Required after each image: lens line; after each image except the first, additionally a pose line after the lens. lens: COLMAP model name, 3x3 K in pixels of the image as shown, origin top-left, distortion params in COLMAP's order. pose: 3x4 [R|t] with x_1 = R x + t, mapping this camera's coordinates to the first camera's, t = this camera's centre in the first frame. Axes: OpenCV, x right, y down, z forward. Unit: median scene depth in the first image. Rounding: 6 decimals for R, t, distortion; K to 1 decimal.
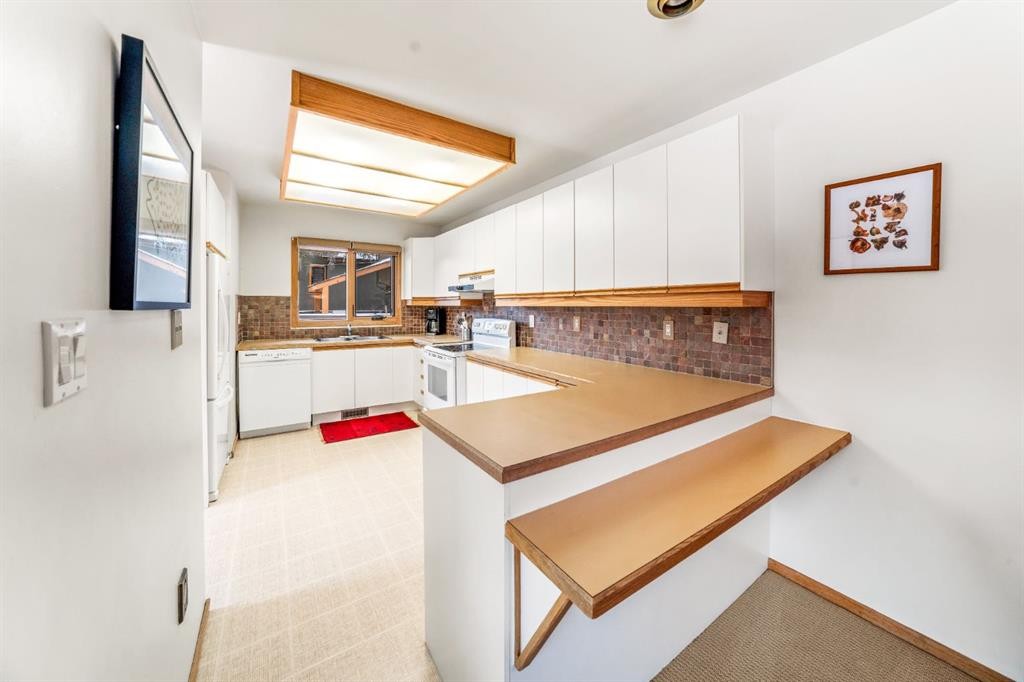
lens RADIAL K [[358.1, 0, 522.4], [0, 358.1, 307.8], [0, 0, 1]] dist [0.010603, 0.000028]
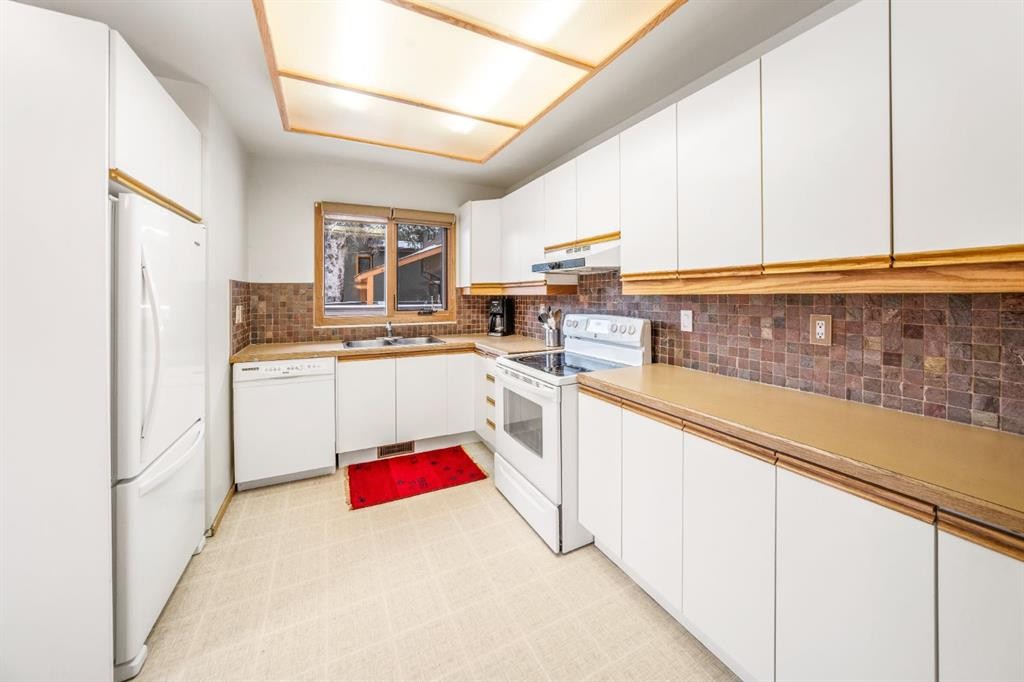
lens RADIAL K [[371.6, 0, 511.6], [0, 371.6, 293.2], [0, 0, 1]] dist [-0.000342, -0.000041]
pose [[0.989289, -0.006632, -0.145816, -0.146488], [0.004825, 0.999907, -0.012743, -0.000553], [0.145887, 0.011903, 0.989230, 0.336541]]
